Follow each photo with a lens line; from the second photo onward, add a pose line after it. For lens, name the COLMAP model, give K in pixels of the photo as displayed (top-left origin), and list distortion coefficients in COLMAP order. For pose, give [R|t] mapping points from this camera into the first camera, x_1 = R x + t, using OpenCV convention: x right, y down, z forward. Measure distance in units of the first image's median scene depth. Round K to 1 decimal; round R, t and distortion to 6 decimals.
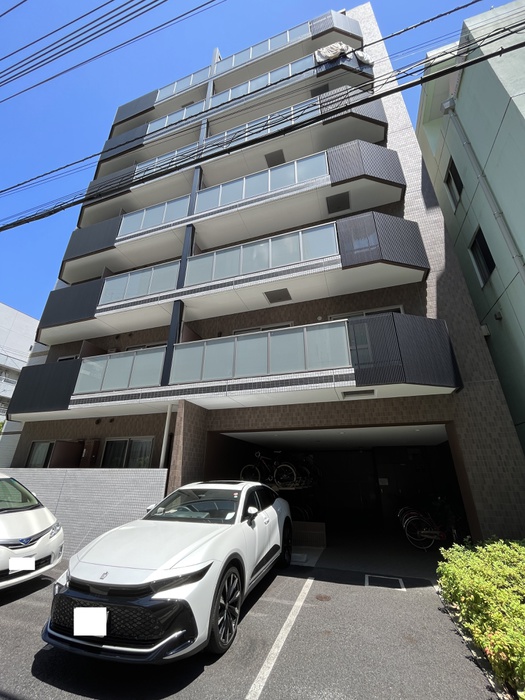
lens RADIAL K [[287.0, 0, 262.9], [0, 287.0, 350.6], [0, 0, 1]] dist [-0.006454, 0.000185]
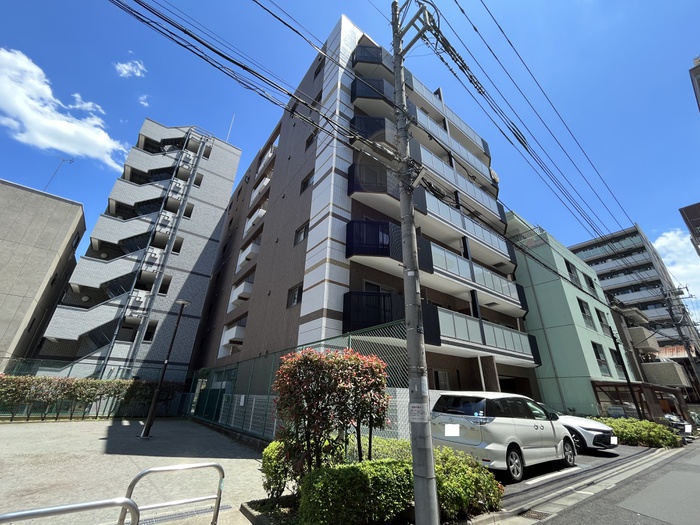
lens RADIAL K [[287.0, 0, 347.7], [0, 287.0, 262.8], [0, 0, 1]] dist [-0.006454, 0.000185]
pose [[0.573870, 0.355469, 0.737777, -2.056352], [-0.349980, 0.920927, -0.171486, 0.227030], [-0.740397, -0.159797, 0.652899, 0.506471]]
